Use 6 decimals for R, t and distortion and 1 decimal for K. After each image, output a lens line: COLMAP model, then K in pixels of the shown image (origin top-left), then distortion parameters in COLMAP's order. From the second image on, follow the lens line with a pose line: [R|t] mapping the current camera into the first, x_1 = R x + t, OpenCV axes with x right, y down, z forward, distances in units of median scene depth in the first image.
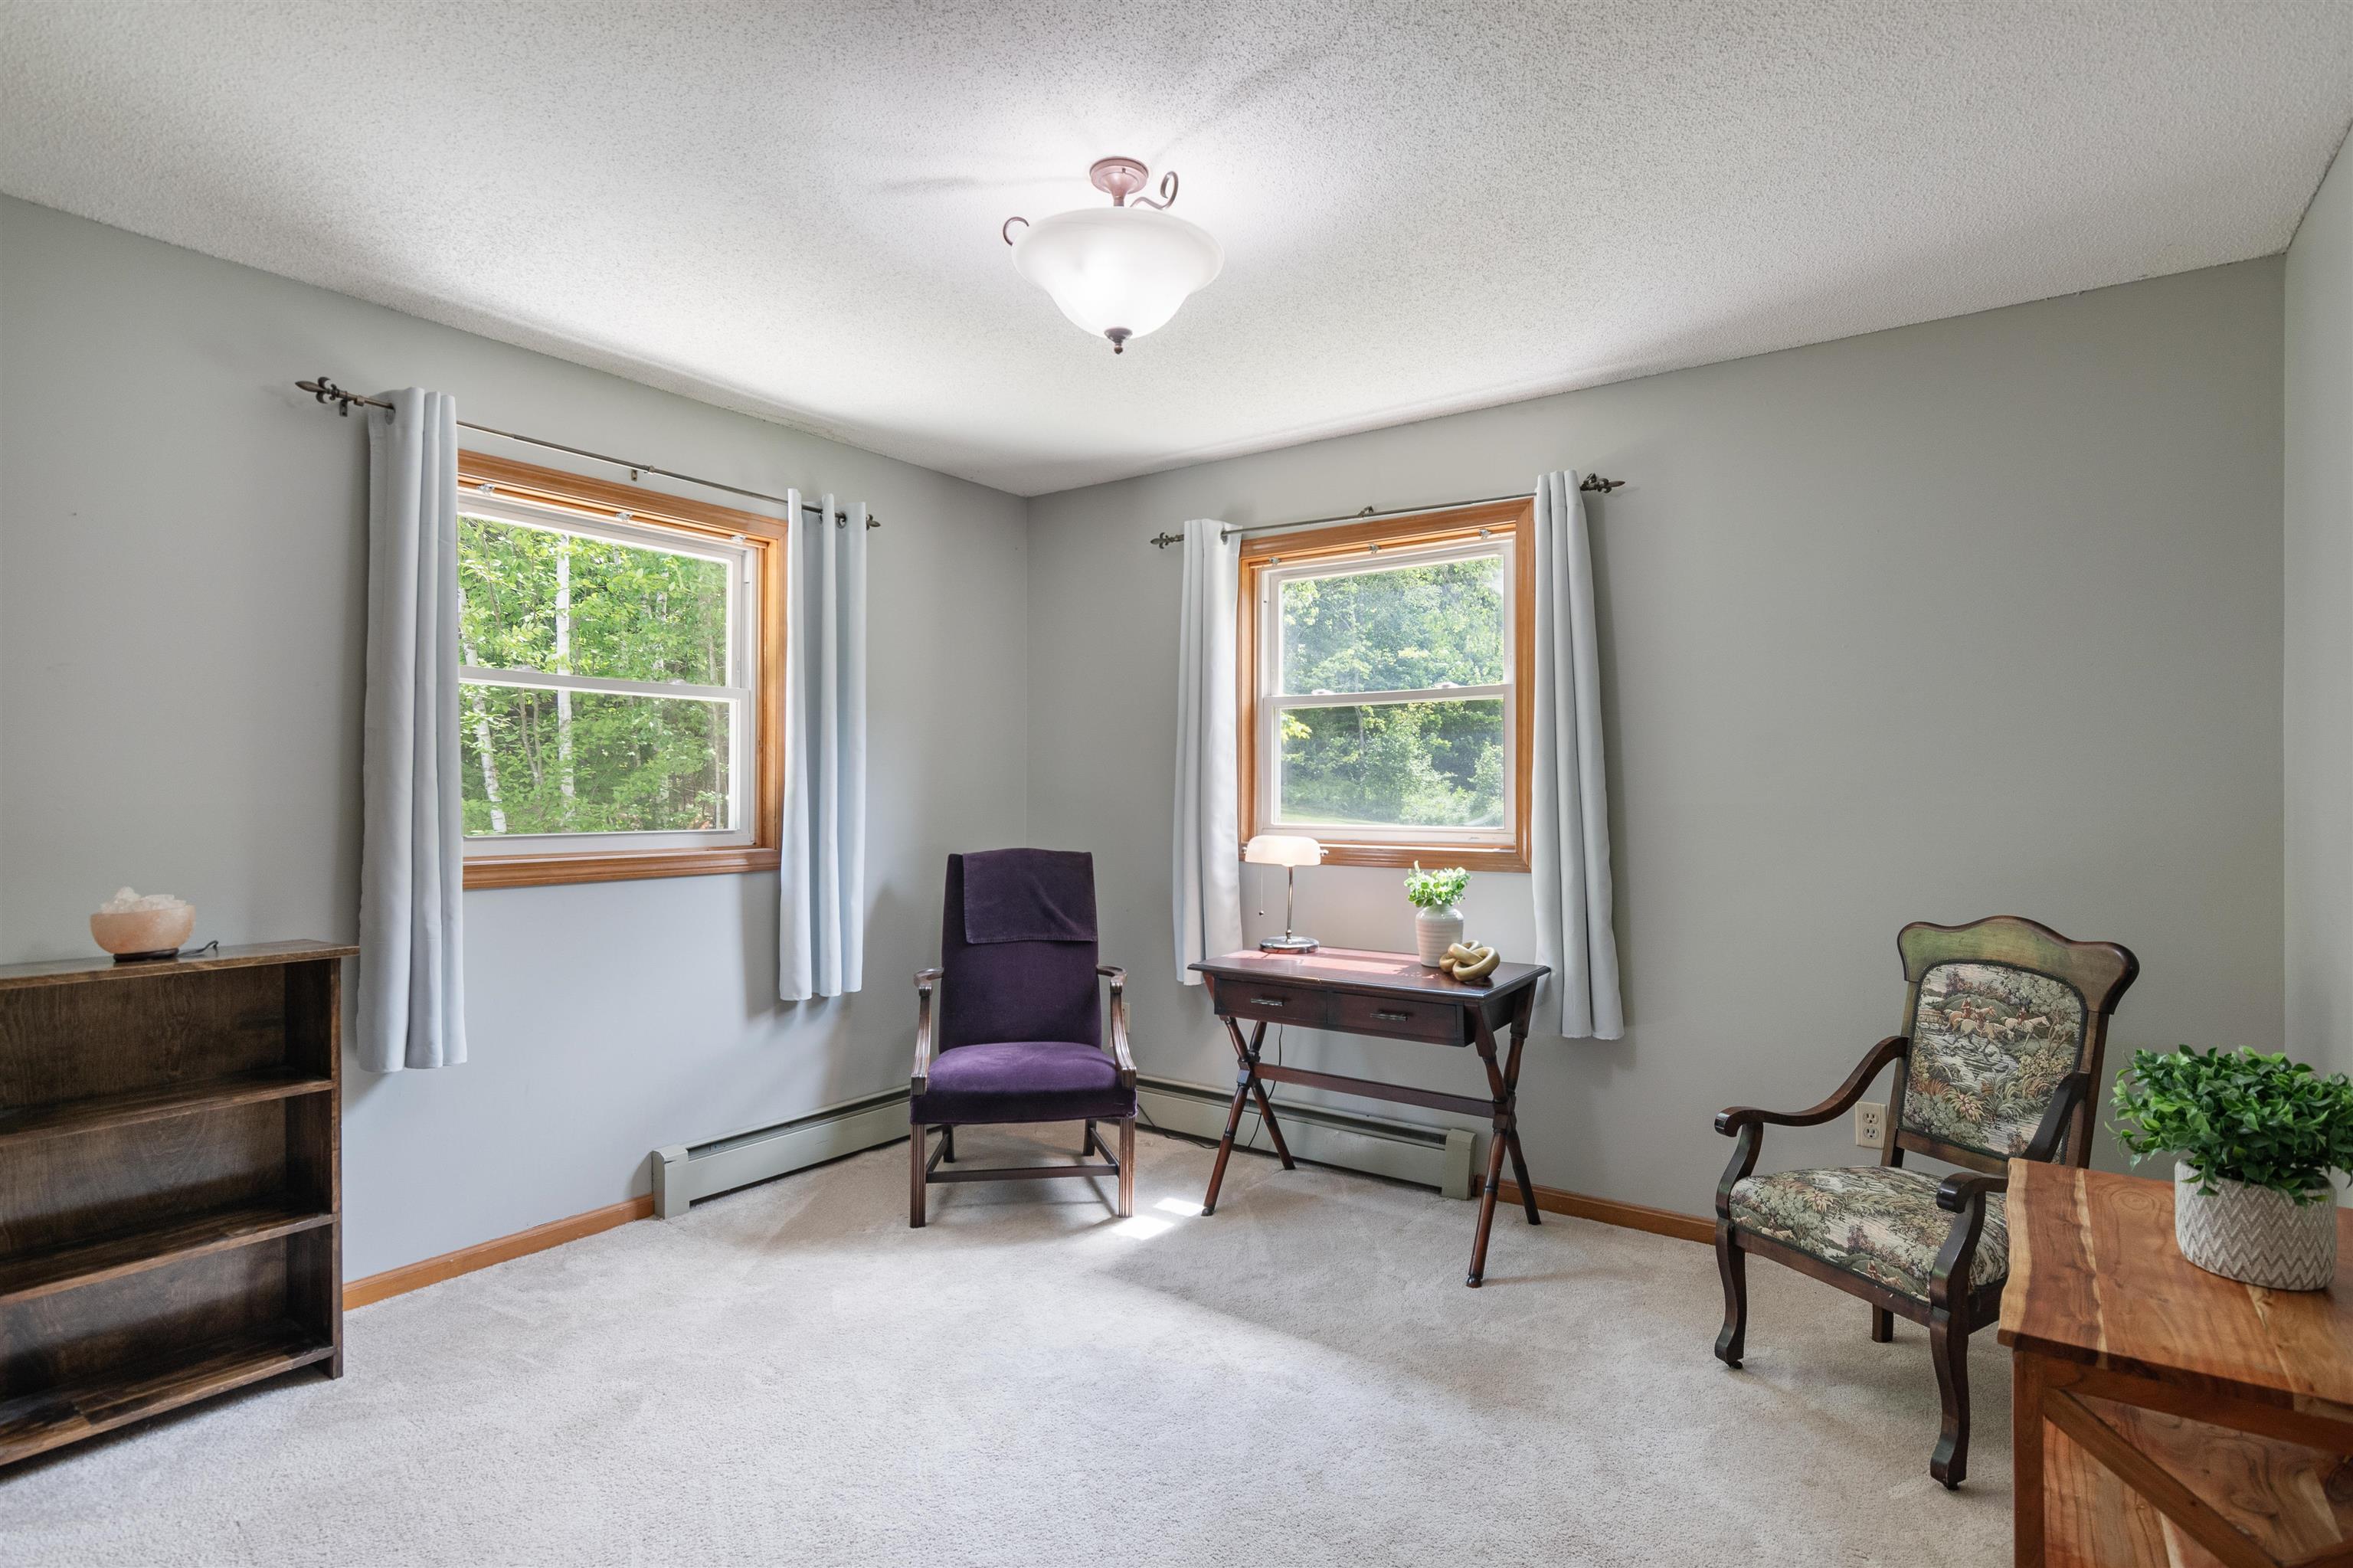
lens RADIAL K [[1166.5, 0, 1176.5], [0, 1166.5, 784.0], [0, 0, 1]] dist [-0.000889, -0.000236]
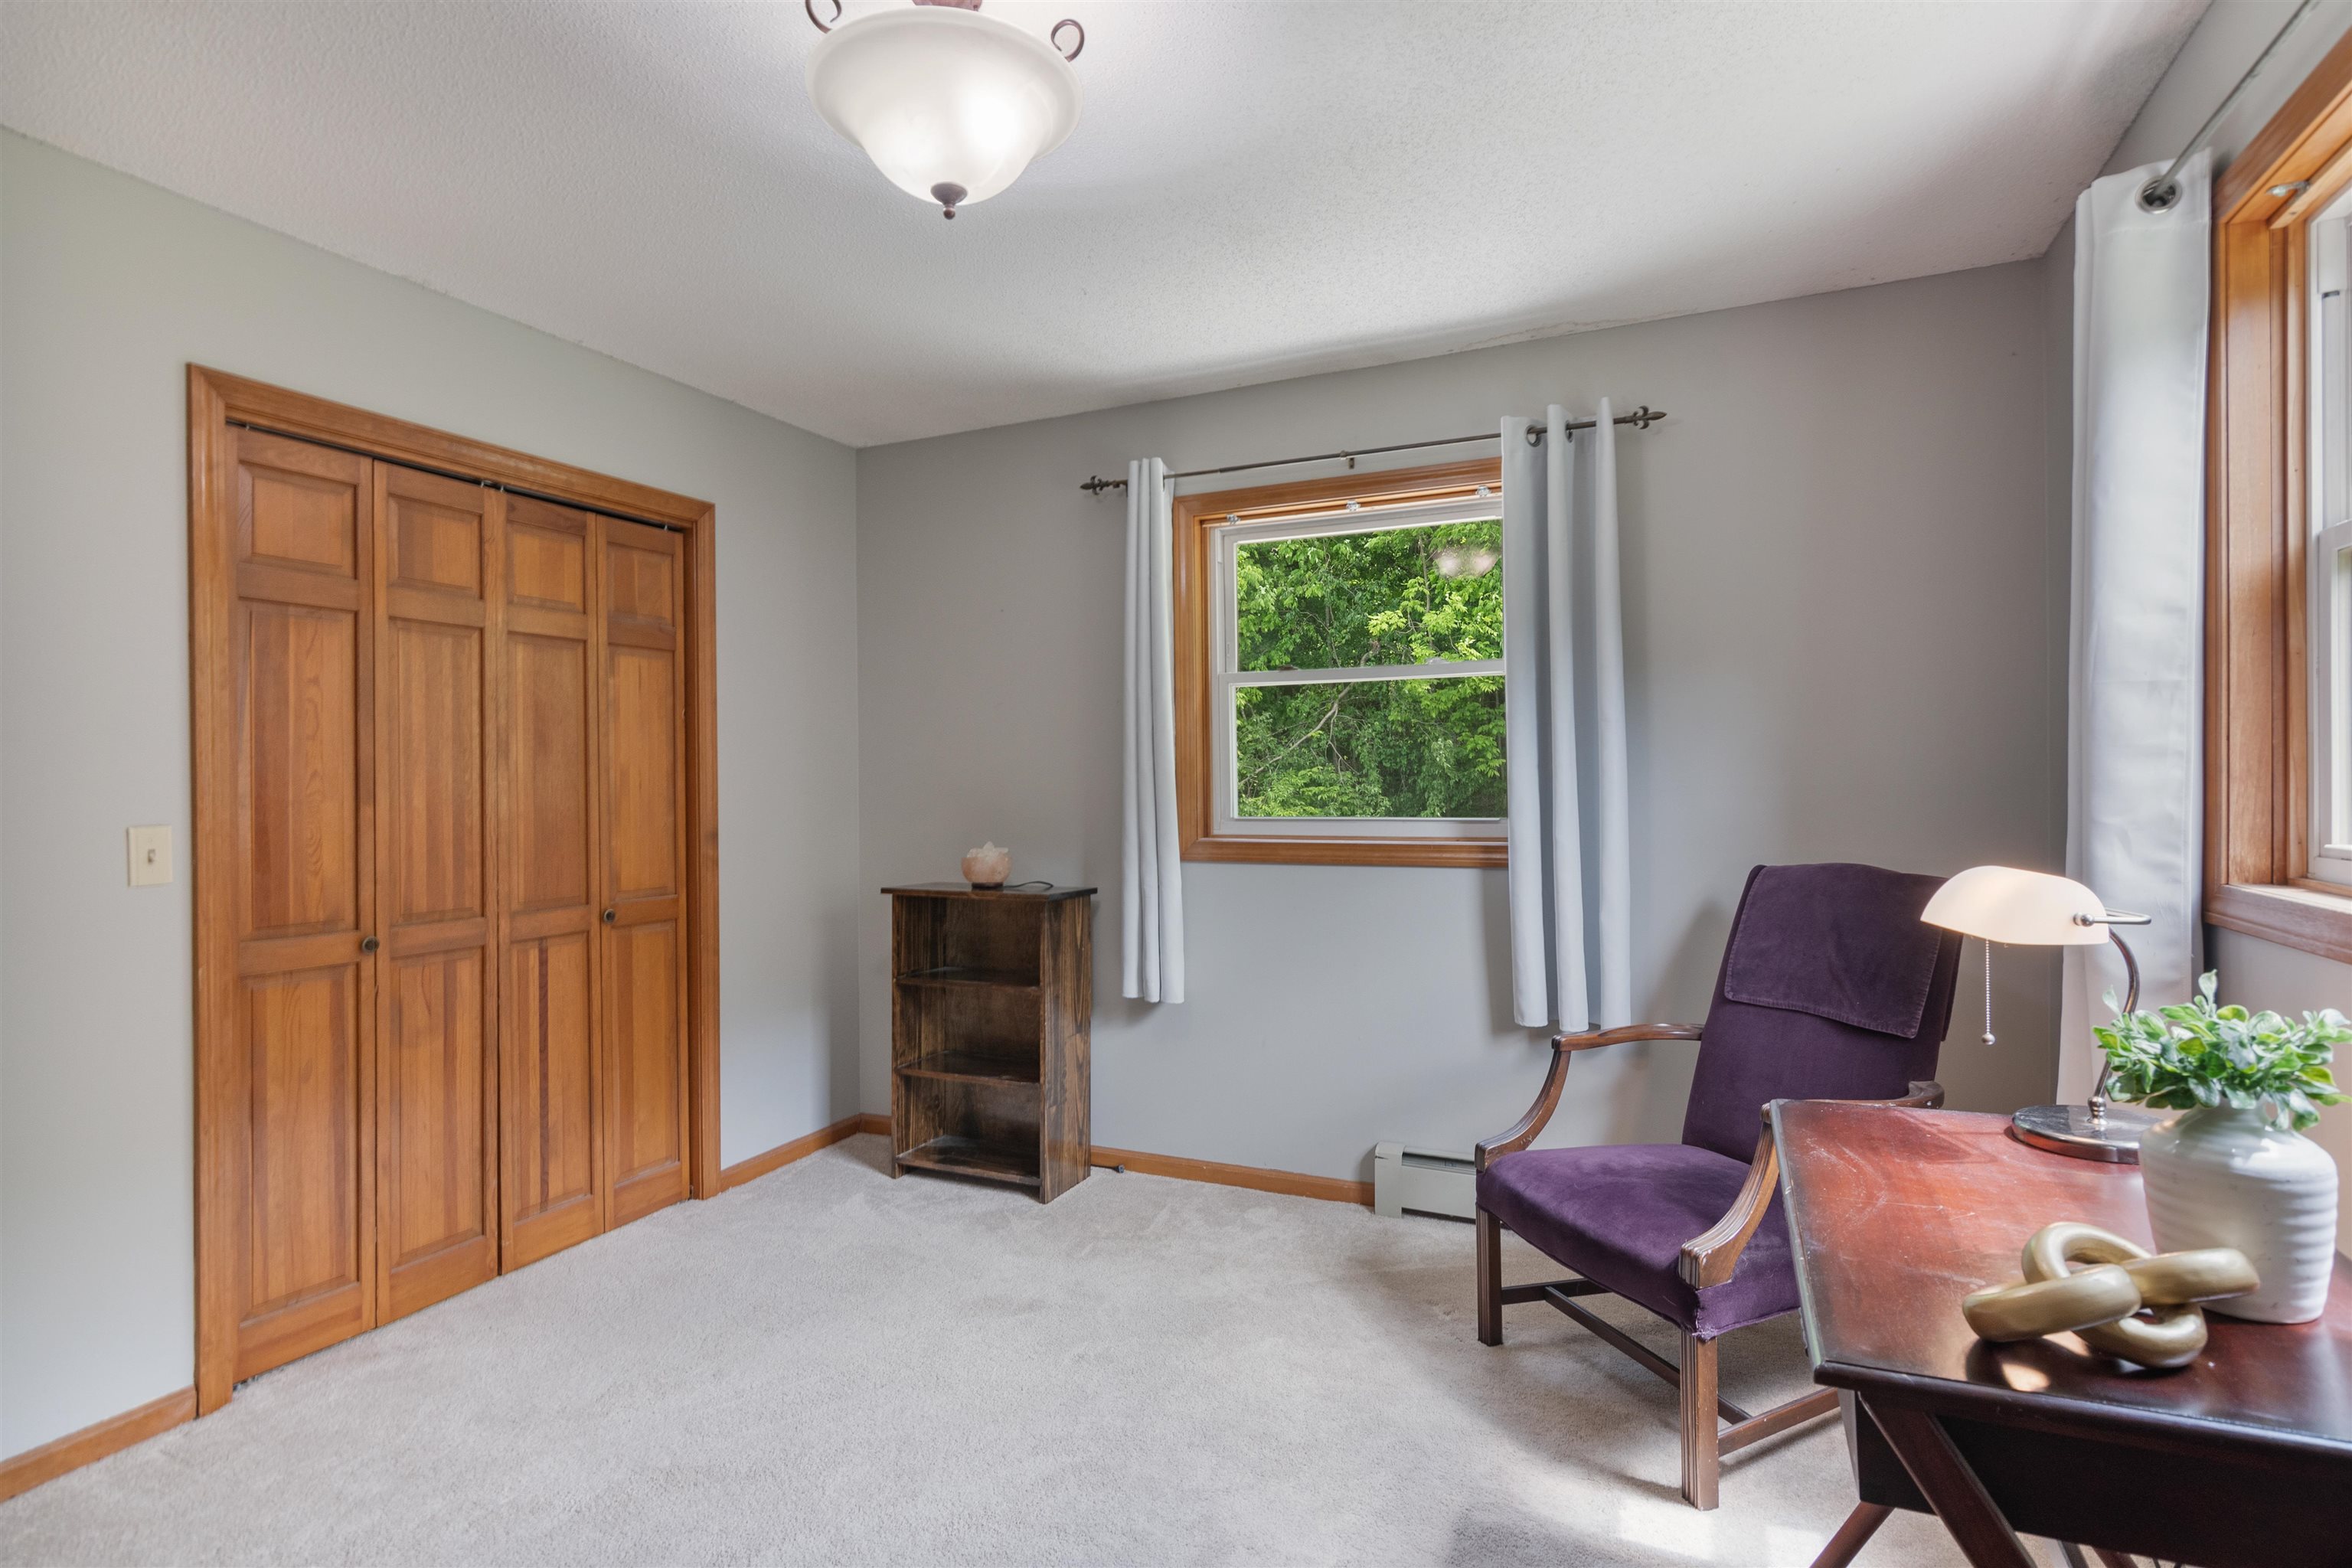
lens RADIAL K [[1162.1, 0, 1176.0], [0, 1162.1, 784.0], [0, 0, 1]] dist [-0.000544, -0.000806]
pose [[0.192699, 0.000225, -0.981258, 0.513209], [0.016317, 0.999861, 0.003433, 0.005836], [0.981122, -0.016673, 0.192668, 0.688165]]
